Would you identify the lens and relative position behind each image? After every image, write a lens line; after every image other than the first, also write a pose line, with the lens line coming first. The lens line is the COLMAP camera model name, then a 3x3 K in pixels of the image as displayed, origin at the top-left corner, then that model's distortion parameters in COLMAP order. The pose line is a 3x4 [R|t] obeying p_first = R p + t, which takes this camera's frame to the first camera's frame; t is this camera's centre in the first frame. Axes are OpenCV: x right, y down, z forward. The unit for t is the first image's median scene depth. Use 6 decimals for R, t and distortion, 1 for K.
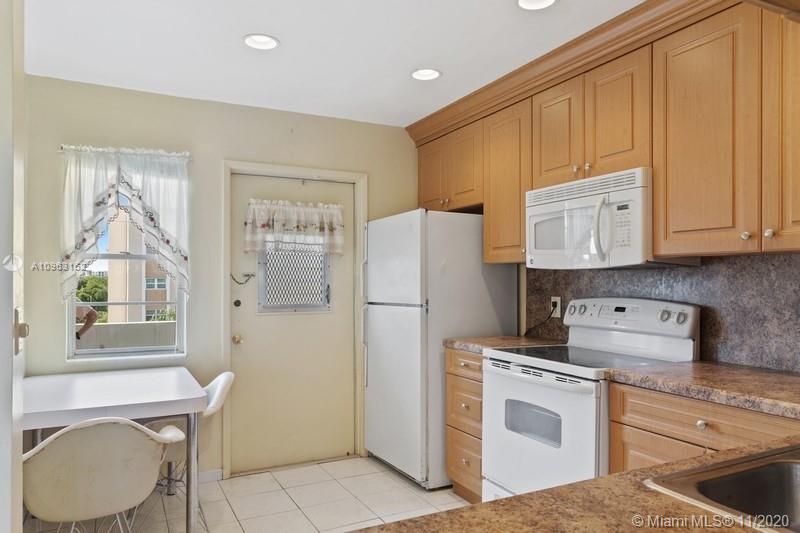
lens RADIAL K [[562.8, 0, 399.8], [0, 562.8, 276.3], [0, 0, 1]] dist [0.002467, 0.002749]
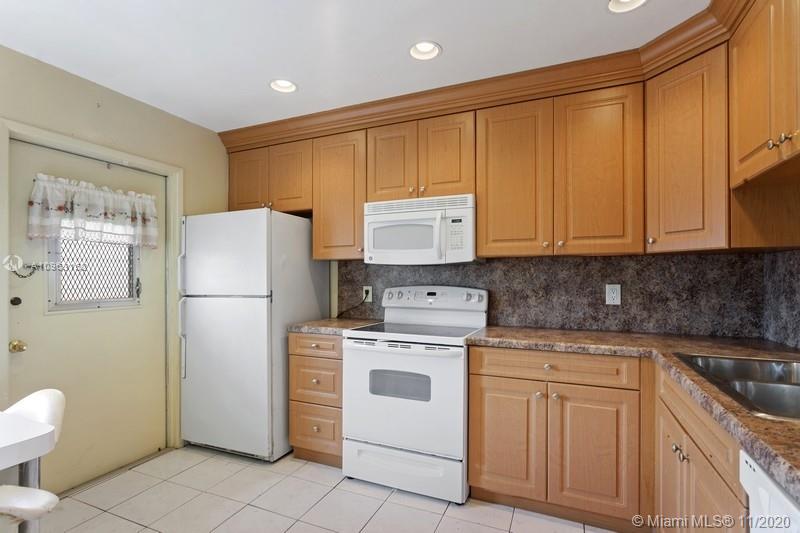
lens RADIAL K [[386.8, 0, 399.4], [0, 386.8, 275.2], [0, 0, 1]] dist [-0.009504, 0.000255]
pose [[0.767944, 0.001679, 0.640515, -0.250528], [-0.003426, 0.999993, 0.001486, 0.009161], [-0.640508, -0.003336, 0.767944, 0.263382]]
